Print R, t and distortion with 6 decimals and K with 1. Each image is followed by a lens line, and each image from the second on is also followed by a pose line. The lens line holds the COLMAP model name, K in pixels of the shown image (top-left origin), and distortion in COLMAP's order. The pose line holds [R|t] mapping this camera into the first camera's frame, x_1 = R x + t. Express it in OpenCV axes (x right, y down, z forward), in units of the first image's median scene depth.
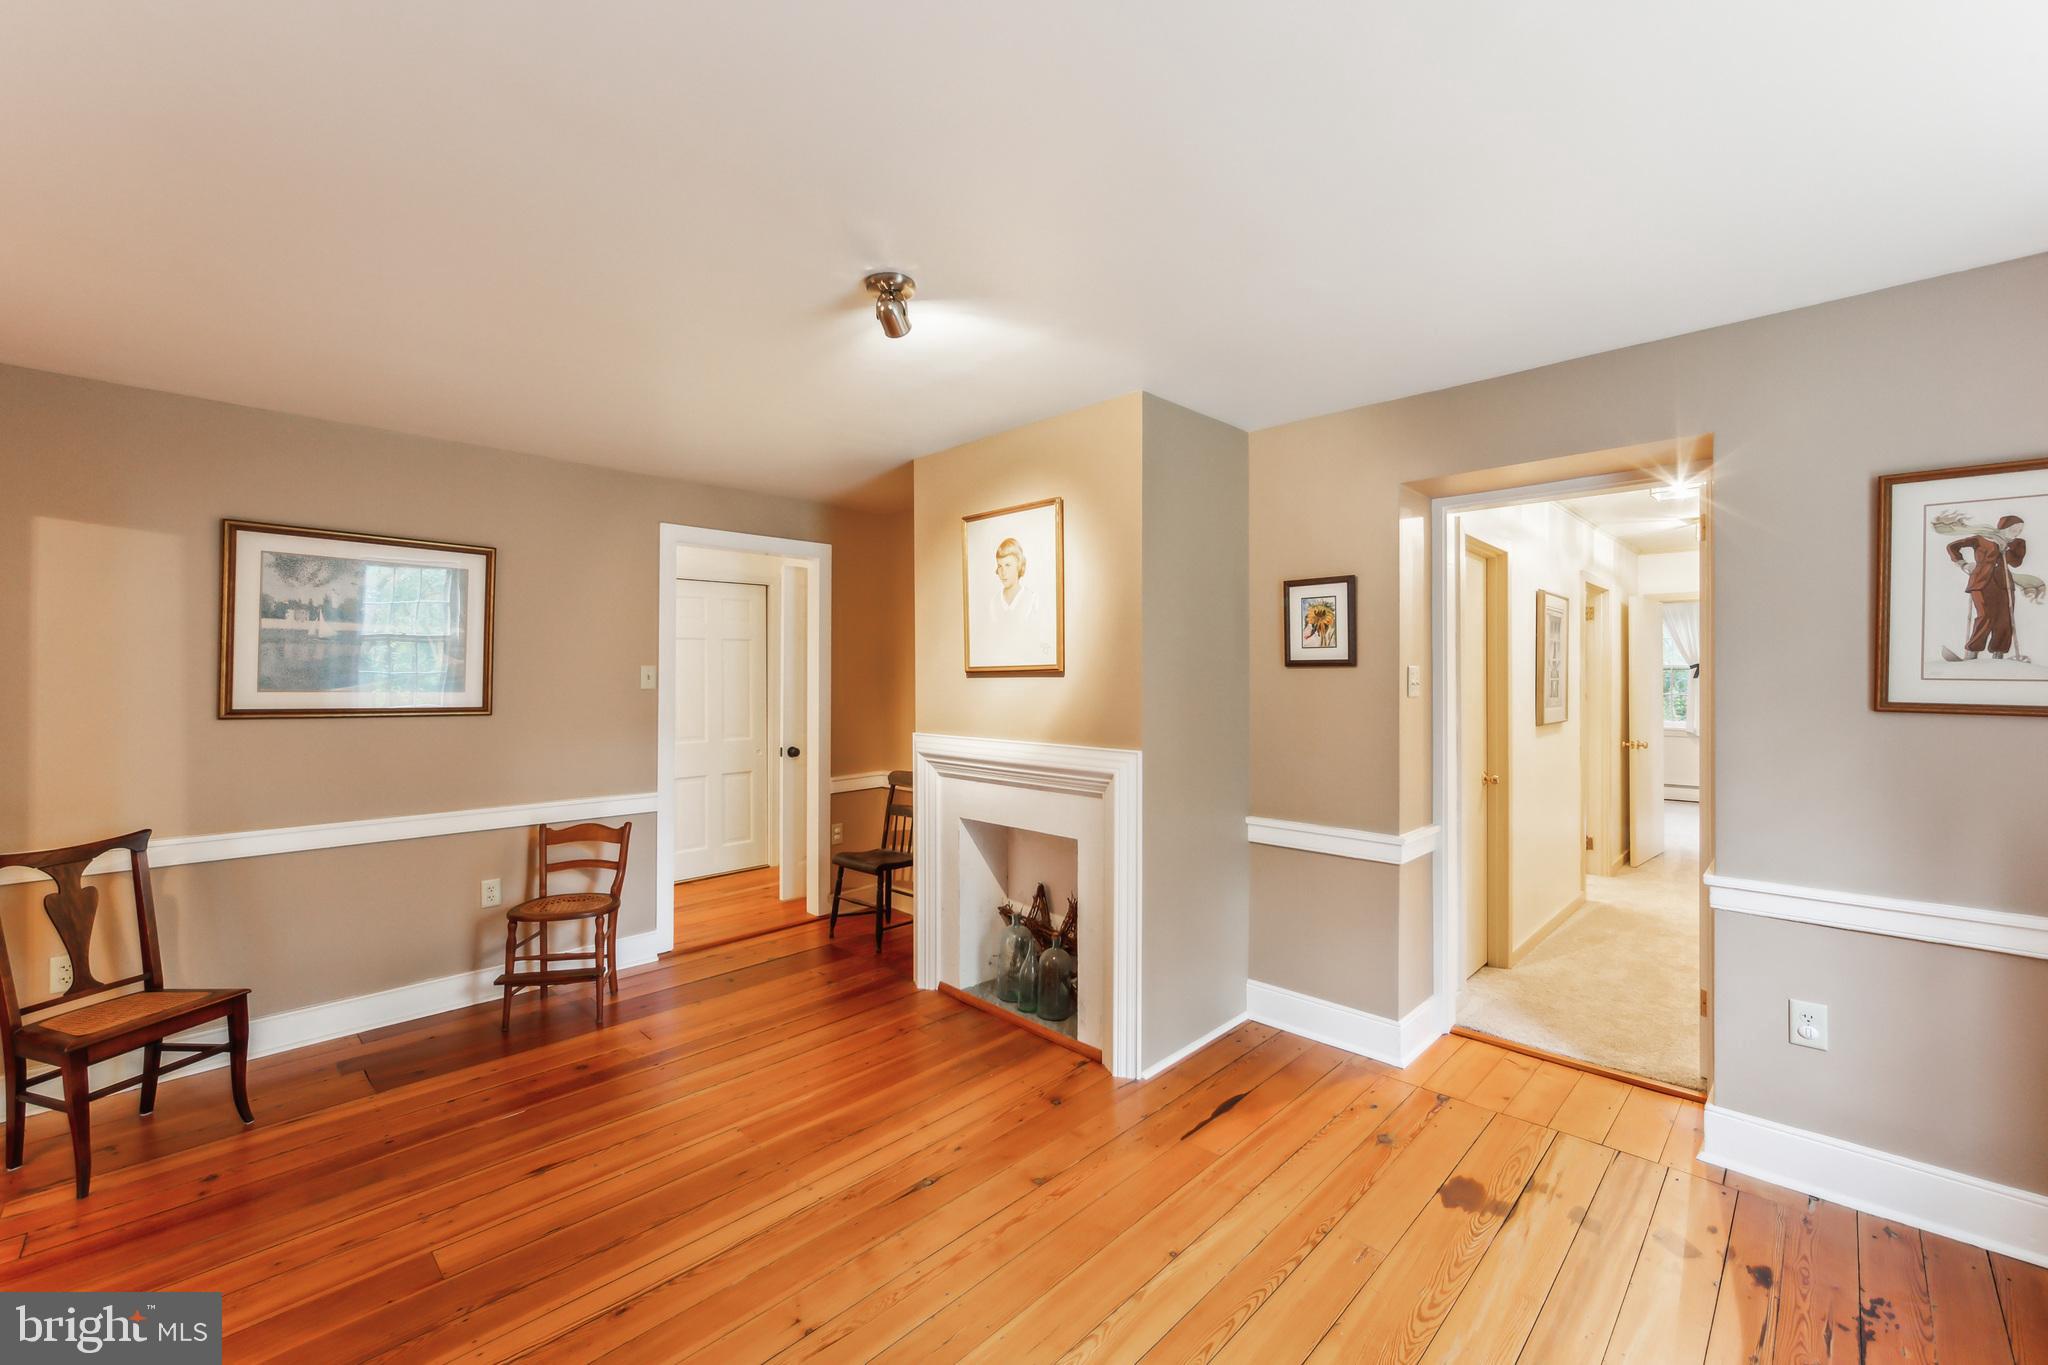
lens RADIAL K [[822.7, 0, 1022.3], [0, 822.7, 672.6], [0, 0, 1]] dist [-0.006146, 0.000409]
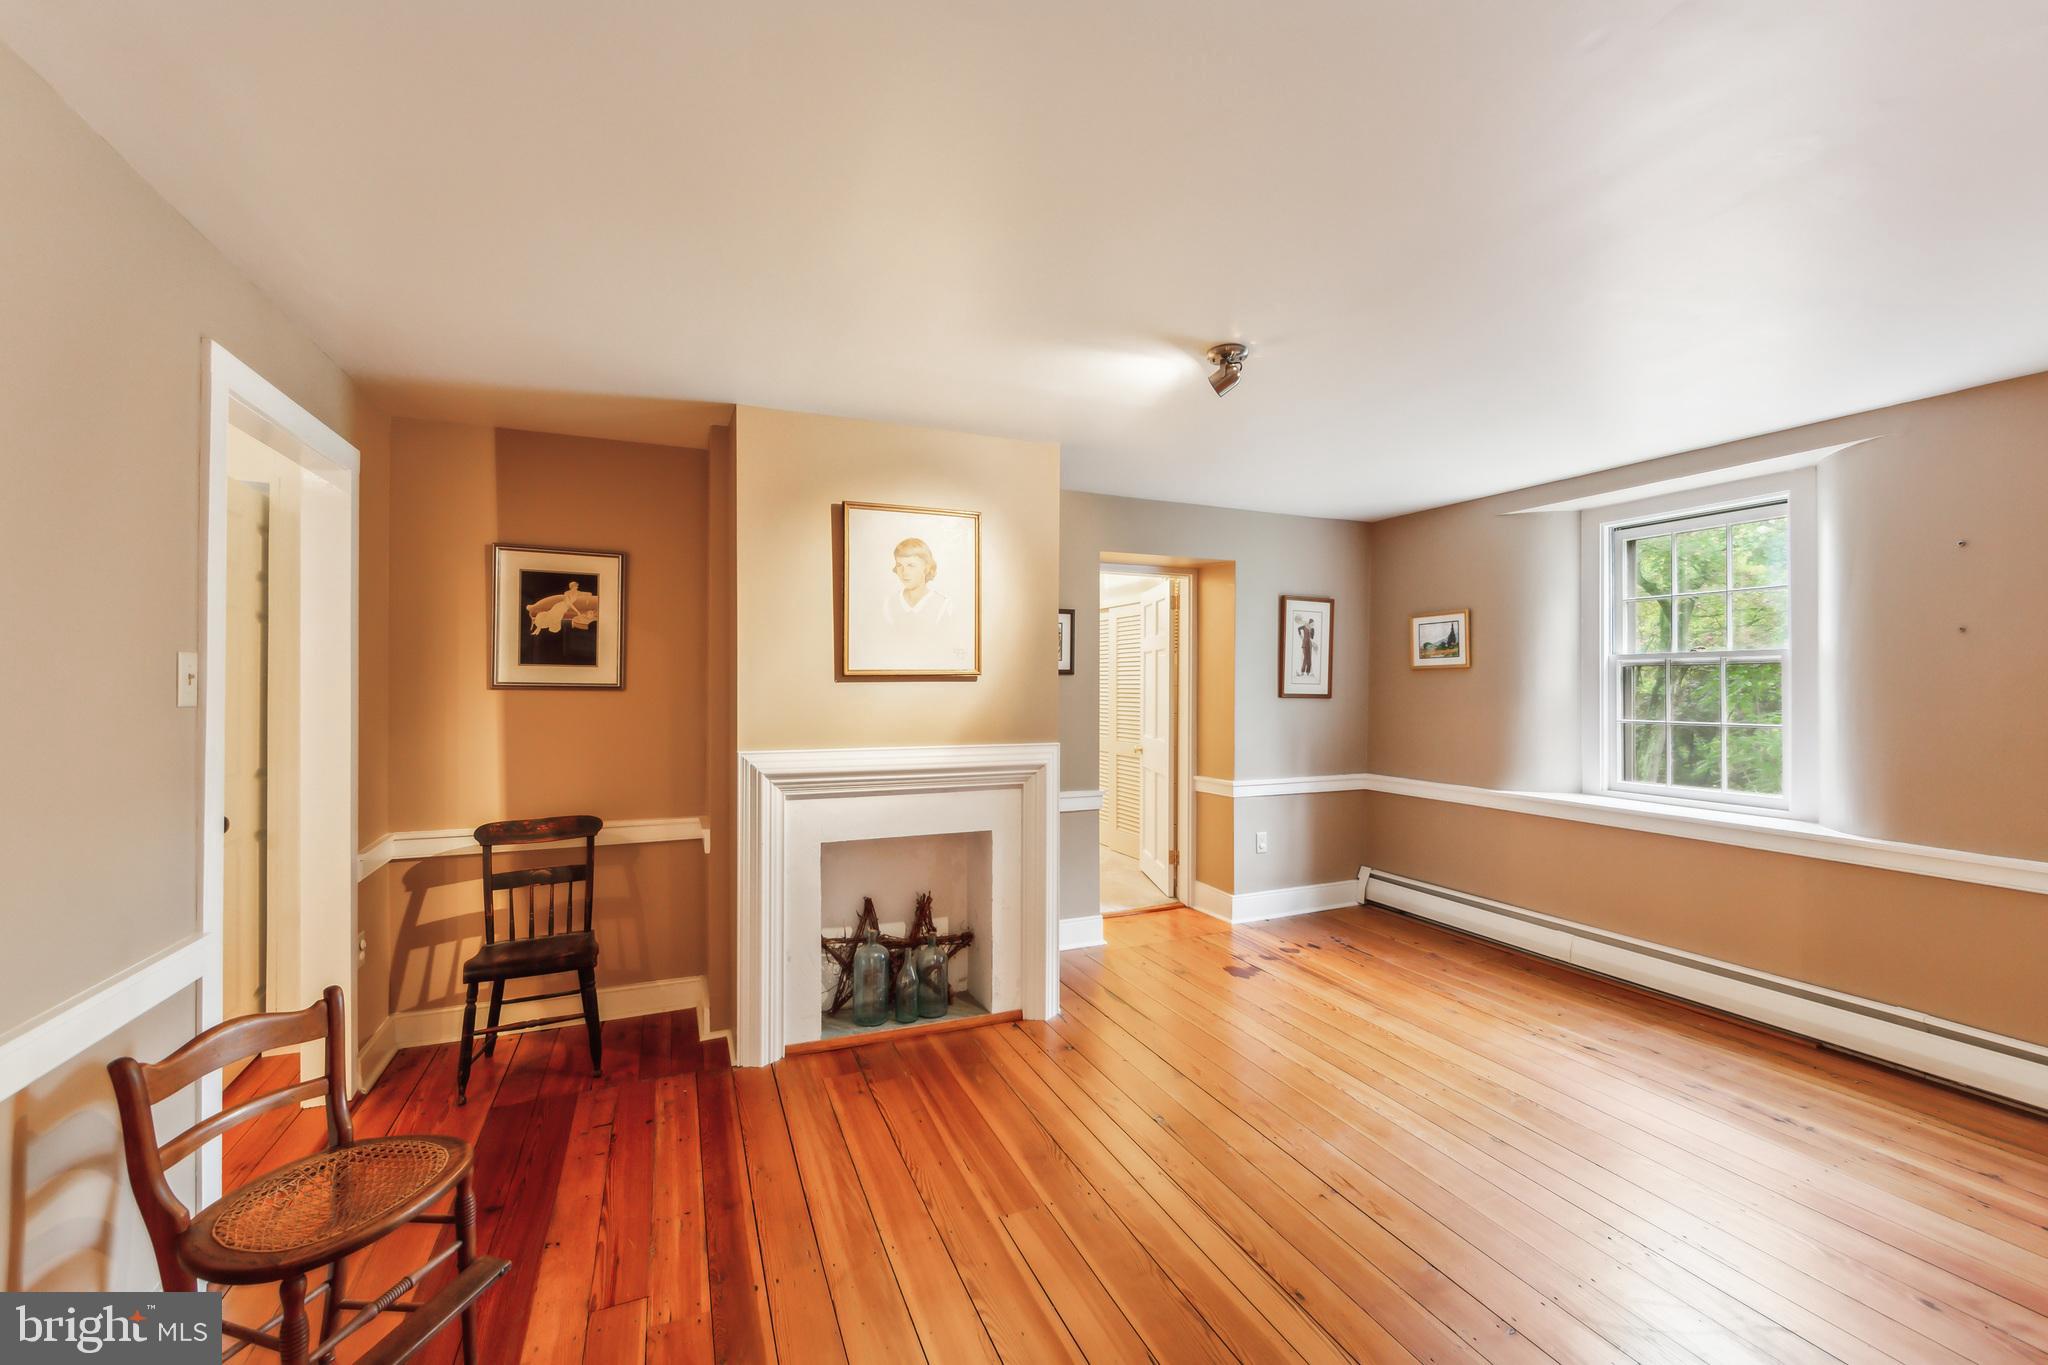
lens RADIAL K [[822.7, 0, 1024.8], [0, 822.7, 686.4], [0, 0, 1]] dist [-0.006146, 0.000409]
pose [[0.371809, -0.002242, 0.928307, -0.880155], [-0.006329, 0.999968, 0.004950, 0.005829], [-0.928288, -0.007716, 0.371783, 0.525883]]
